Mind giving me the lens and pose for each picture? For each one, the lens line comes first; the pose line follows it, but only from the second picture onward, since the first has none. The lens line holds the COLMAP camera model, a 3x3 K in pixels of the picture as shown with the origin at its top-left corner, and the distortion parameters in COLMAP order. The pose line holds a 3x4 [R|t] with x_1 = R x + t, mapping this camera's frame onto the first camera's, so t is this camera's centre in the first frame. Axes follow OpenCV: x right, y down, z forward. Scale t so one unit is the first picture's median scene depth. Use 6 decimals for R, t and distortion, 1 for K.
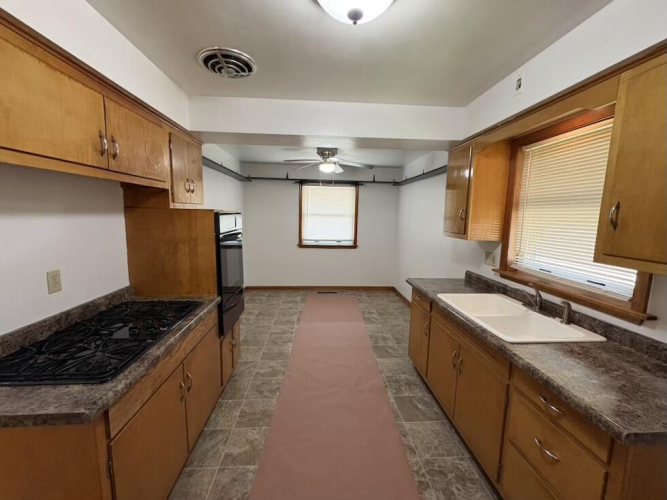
lens RADIAL K [[266.6, 0, 333.4], [0, 266.6, 251.4], [0, 0, 1]] dist [0.001355, -0.000091]
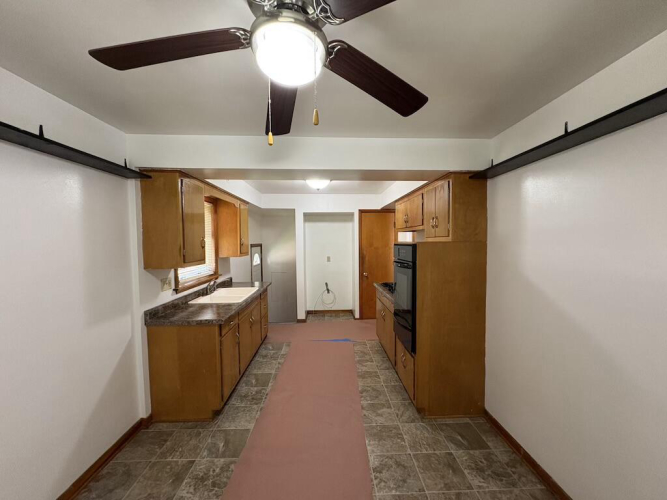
lens RADIAL K [[266.6, 0, 333.4], [0, 266.6, 251.4], [0, 0, 1]] dist [0.001355, -0.000091]
pose [[-0.999212, -0.012536, 0.037656, -0.121901], [-0.005520, 0.983482, 0.180923, -0.307083], [-0.039302, 0.180572, -0.982776, 2.060418]]
